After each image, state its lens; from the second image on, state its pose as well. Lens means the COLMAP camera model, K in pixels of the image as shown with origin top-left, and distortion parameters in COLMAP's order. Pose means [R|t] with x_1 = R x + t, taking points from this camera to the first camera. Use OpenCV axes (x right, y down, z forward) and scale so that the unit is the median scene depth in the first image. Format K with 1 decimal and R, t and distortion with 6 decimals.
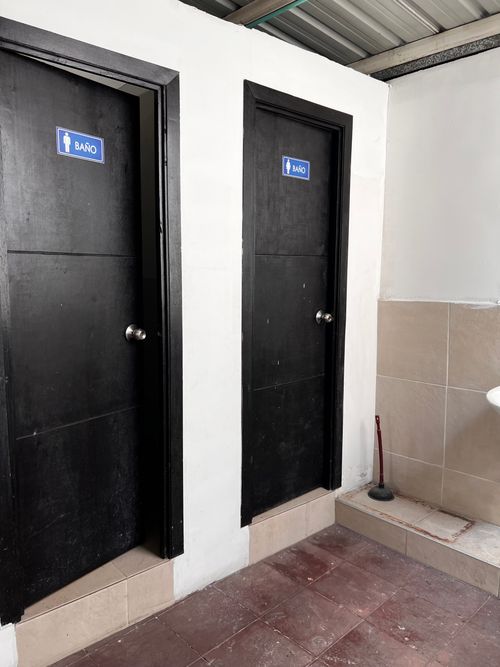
lens RADIAL K [[500.8, 0, 250.9], [0, 500.8, 330.6], [0, 0, 1]] dist [0.011411, 0.001134]
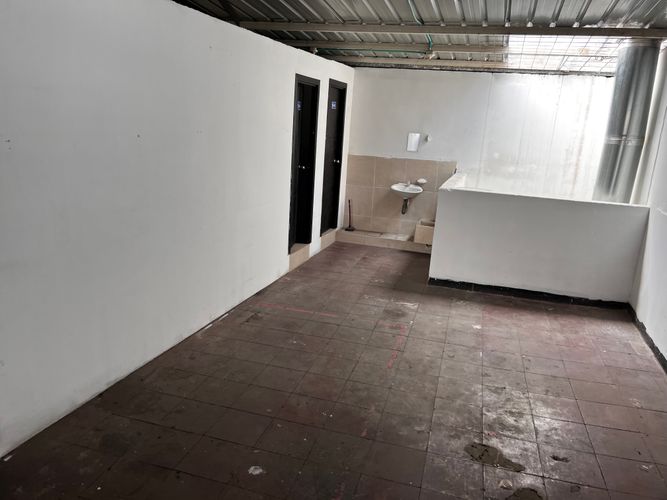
lens RADIAL K [[500.8, 0, 332.9], [0, 500.8, 251.0], [0, 0, 1]] dist [0.011411, 0.001134]
pose [[0.862081, -0.087599, 0.499143, -1.249746], [0.003707, 0.986011, 0.166641, -0.001194], [-0.506758, -0.141808, 0.850345, -1.323907]]
